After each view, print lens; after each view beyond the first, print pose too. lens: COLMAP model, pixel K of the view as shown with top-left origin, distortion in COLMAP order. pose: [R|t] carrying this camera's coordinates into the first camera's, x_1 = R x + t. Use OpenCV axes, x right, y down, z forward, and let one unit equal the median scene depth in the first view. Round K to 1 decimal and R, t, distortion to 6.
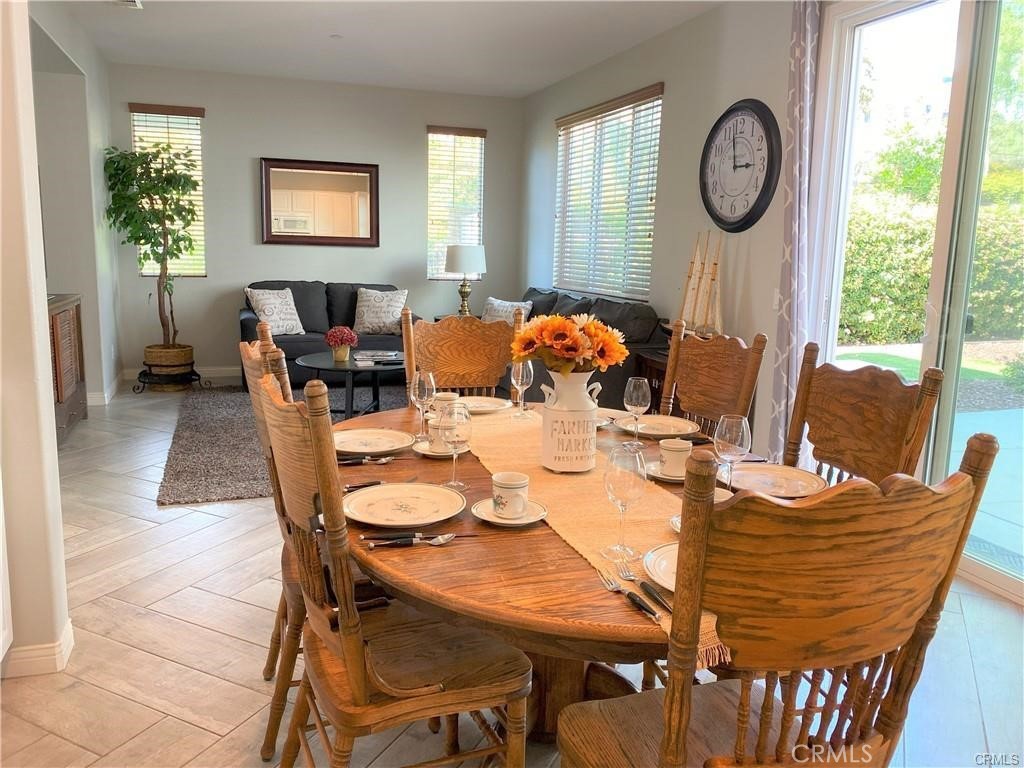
lens RADIAL K [[772.9, 0, 505.4], [0, 772.9, 377.6], [0, 0, 1]] dist [0.054318, -0.132444]
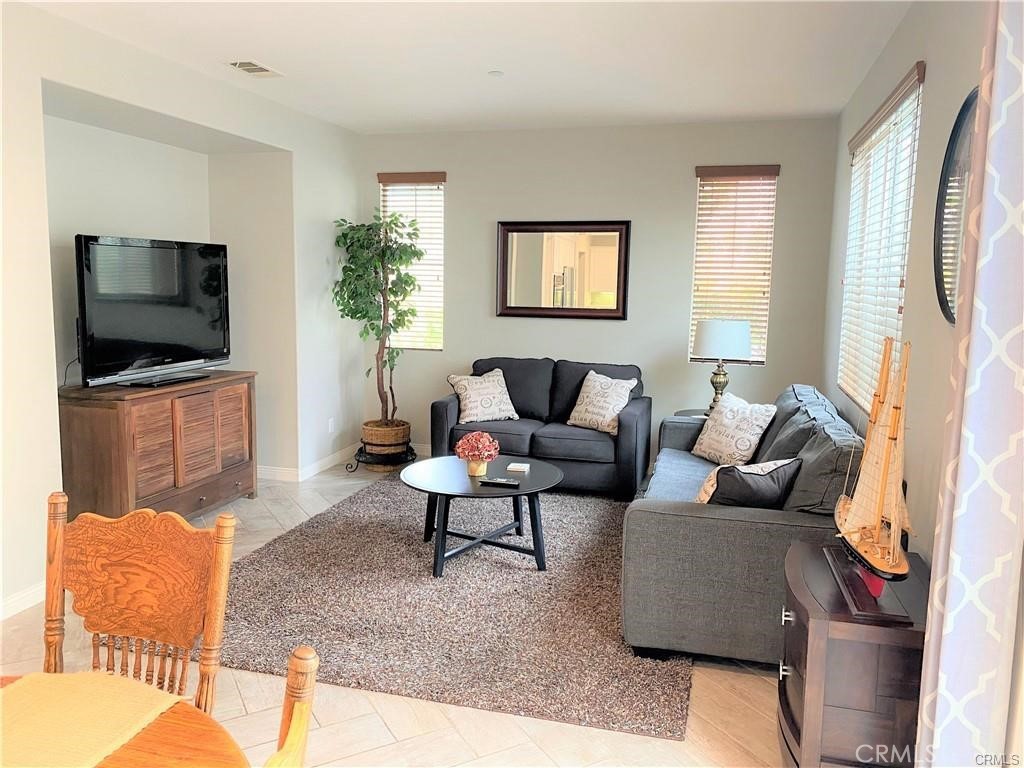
lens RADIAL K [[772.9, 0, 505.4], [0, 772.9, 377.6], [0, 0, 1]] dist [0.054318, -0.132444]
pose [[0.825706, 0.058777, -0.561030, 0.210731], [-0.090705, 0.995449, -0.029207, -0.079764], [0.556761, 0.075004, 0.827280, 0.283607]]
